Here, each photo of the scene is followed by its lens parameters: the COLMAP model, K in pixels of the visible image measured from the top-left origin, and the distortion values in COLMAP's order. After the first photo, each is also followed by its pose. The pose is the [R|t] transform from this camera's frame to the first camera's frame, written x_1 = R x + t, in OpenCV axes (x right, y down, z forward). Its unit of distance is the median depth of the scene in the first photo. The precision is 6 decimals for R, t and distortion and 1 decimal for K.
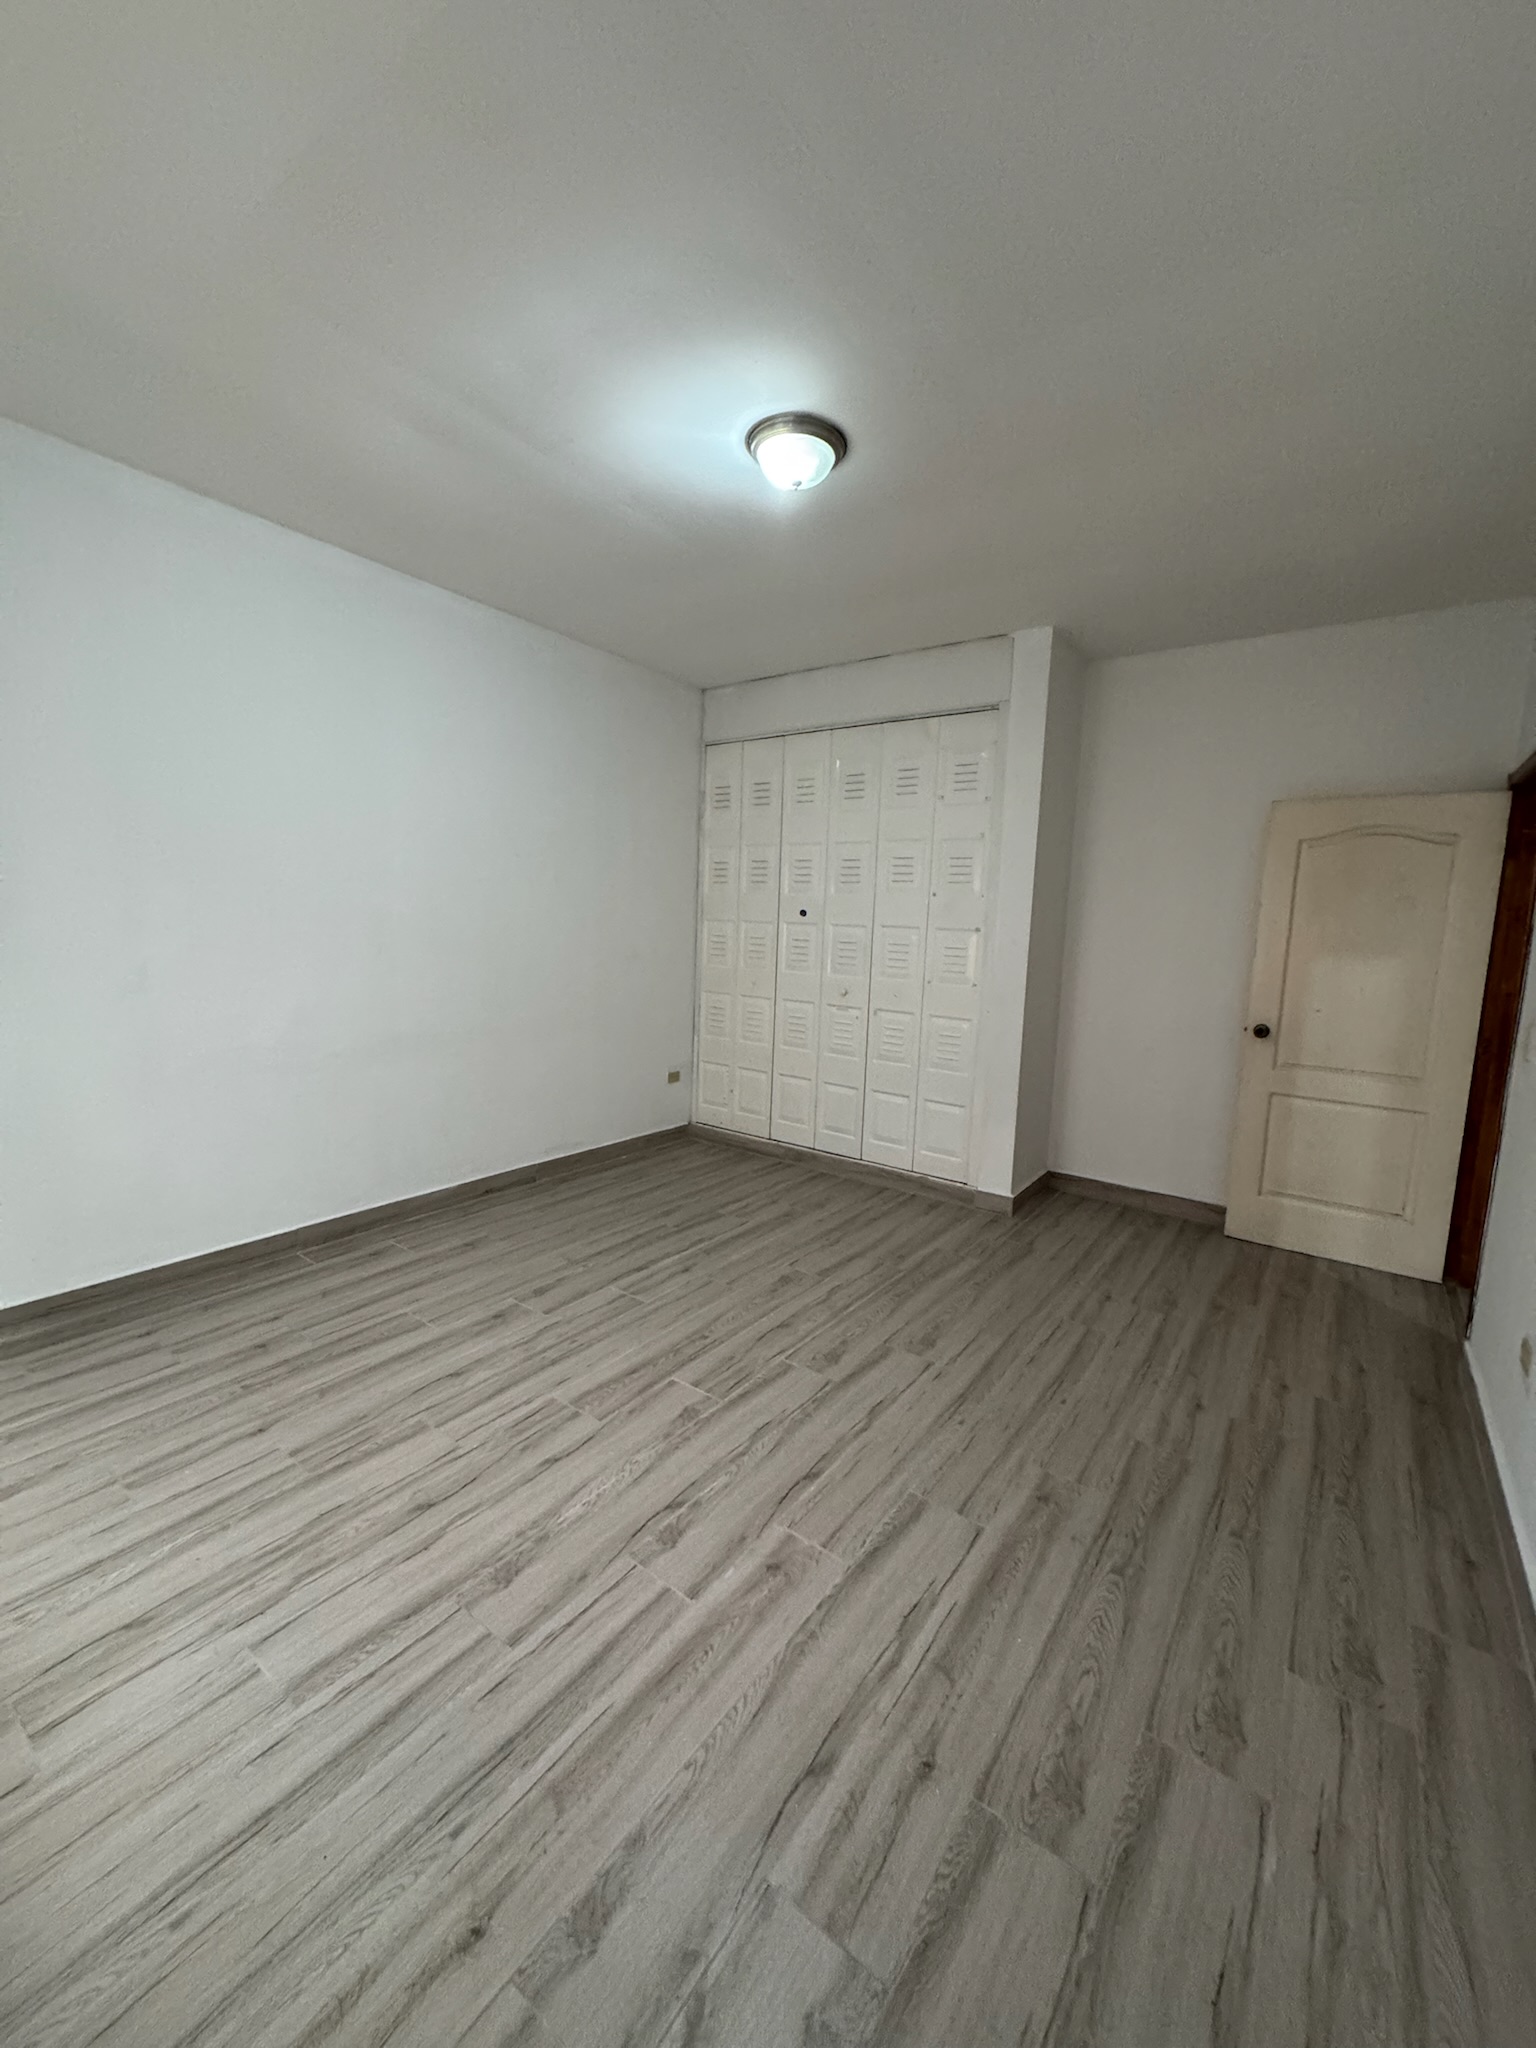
lens RADIAL K [[819.7, 0, 765.9], [0, 819.7, 1022.7], [0, 0, 1]] dist [-0.000273, 0.000598]
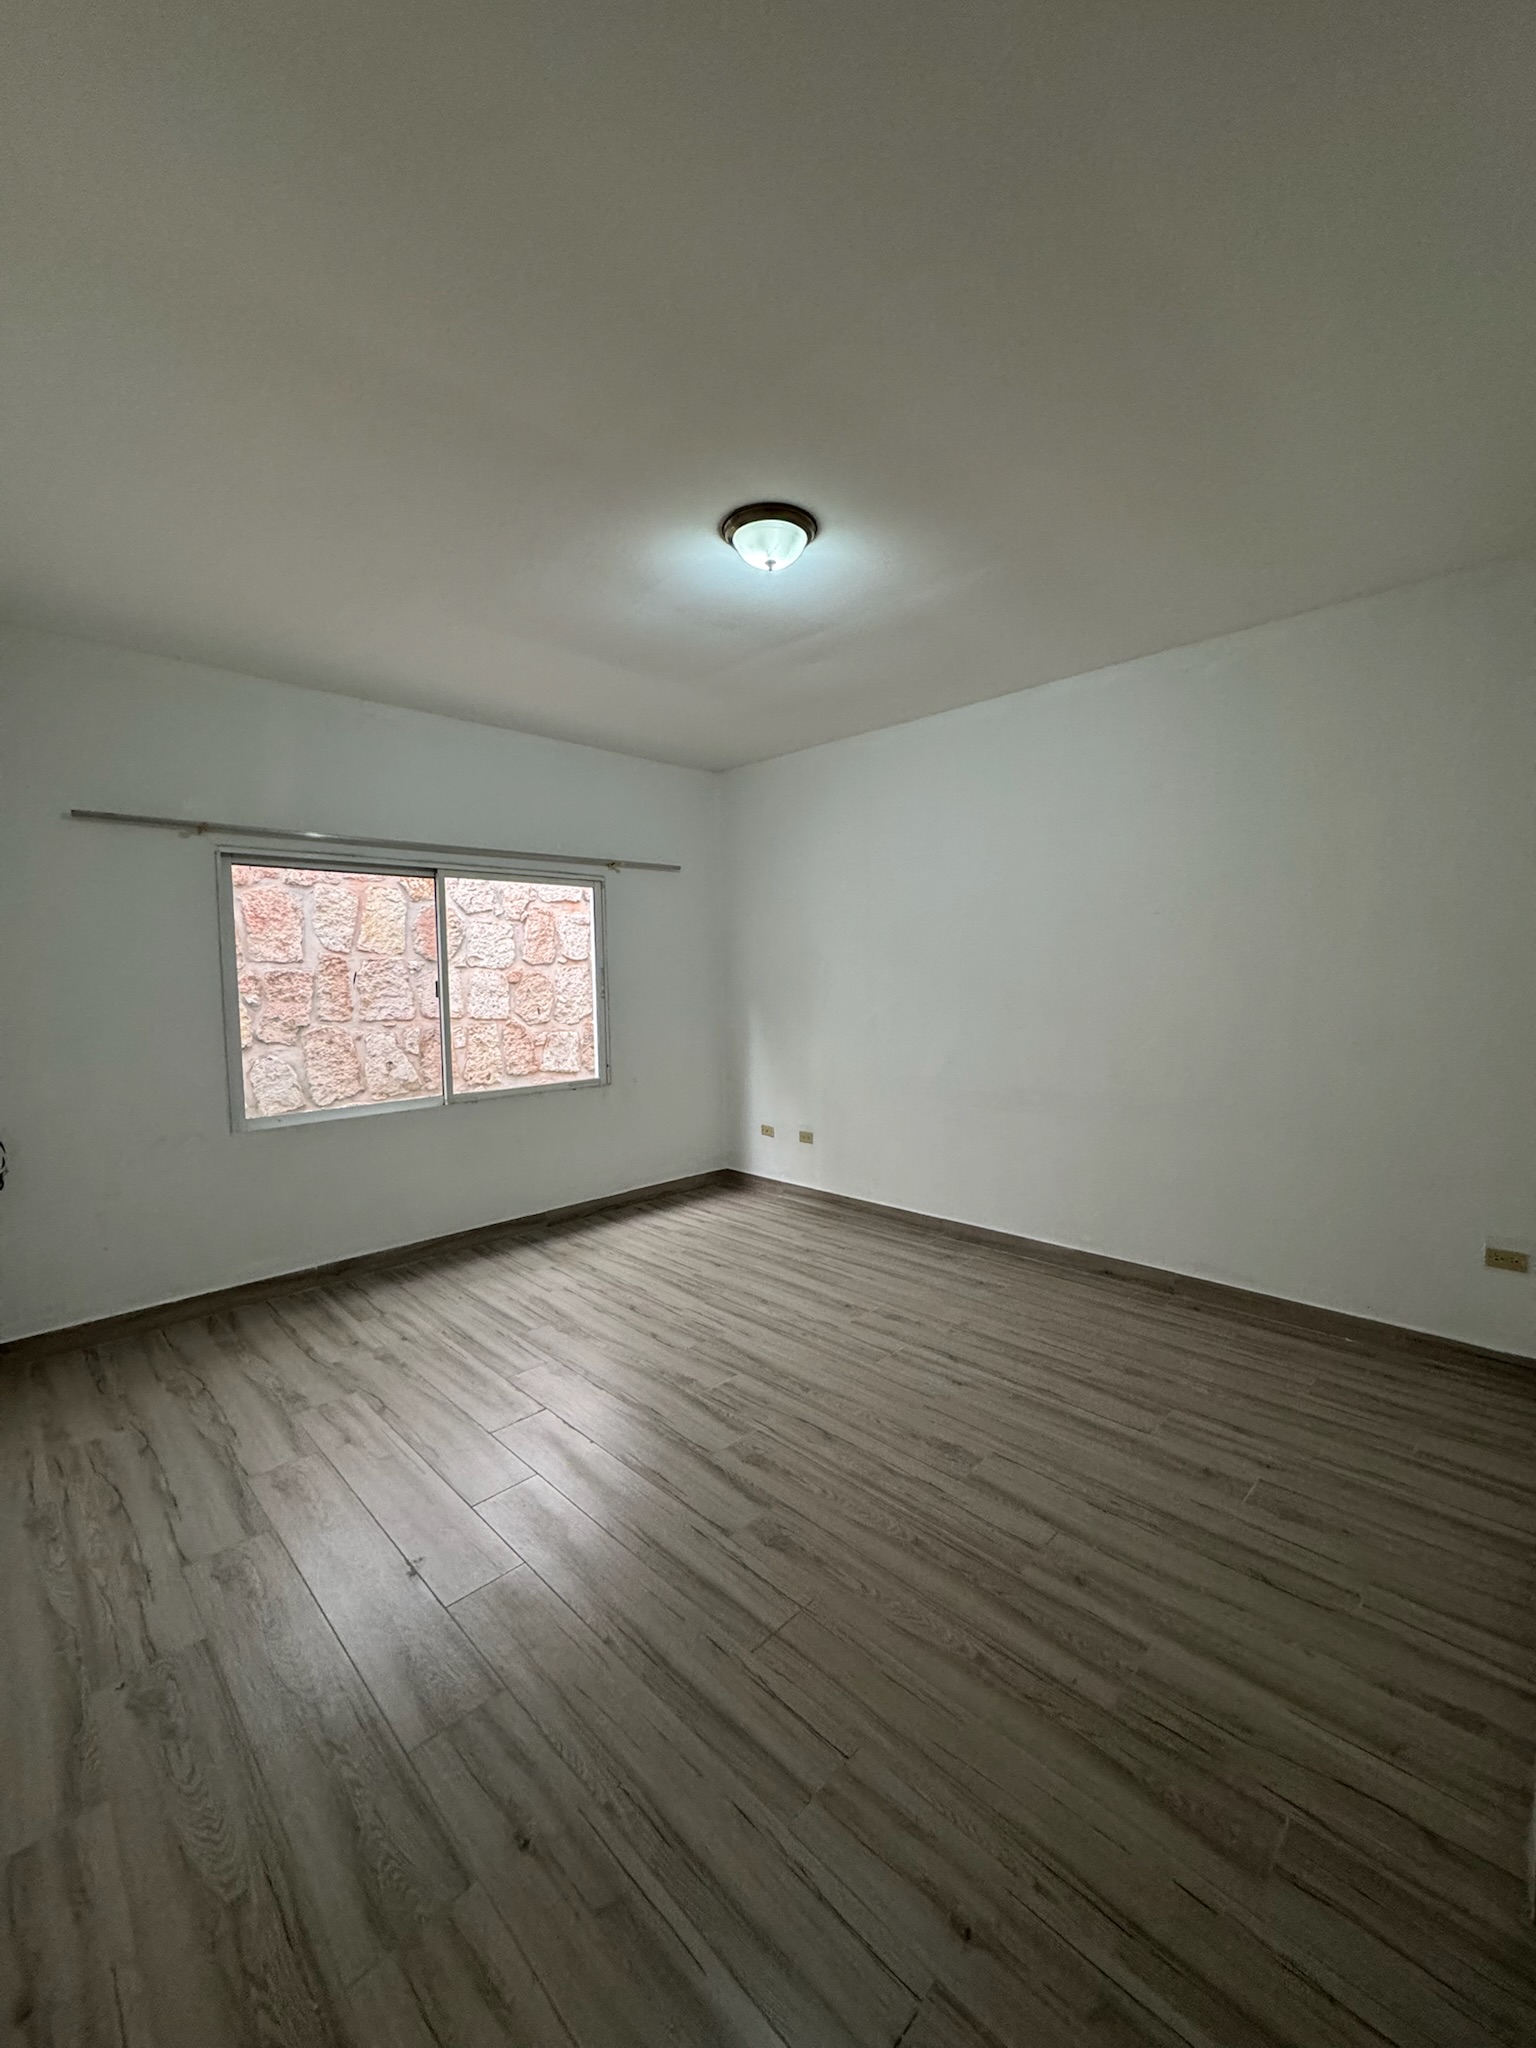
lens RADIAL K [[819.7, 0, 765.9], [0, 819.7, 1022.7], [0, 0, 1]] dist [-0.000273, 0.000598]
pose [[-0.167356, 0.024738, -0.985586, 0.989981], [-0.112647, 0.992658, 0.044044, -0.115355], [0.979440, 0.118394, -0.163341, 1.138429]]
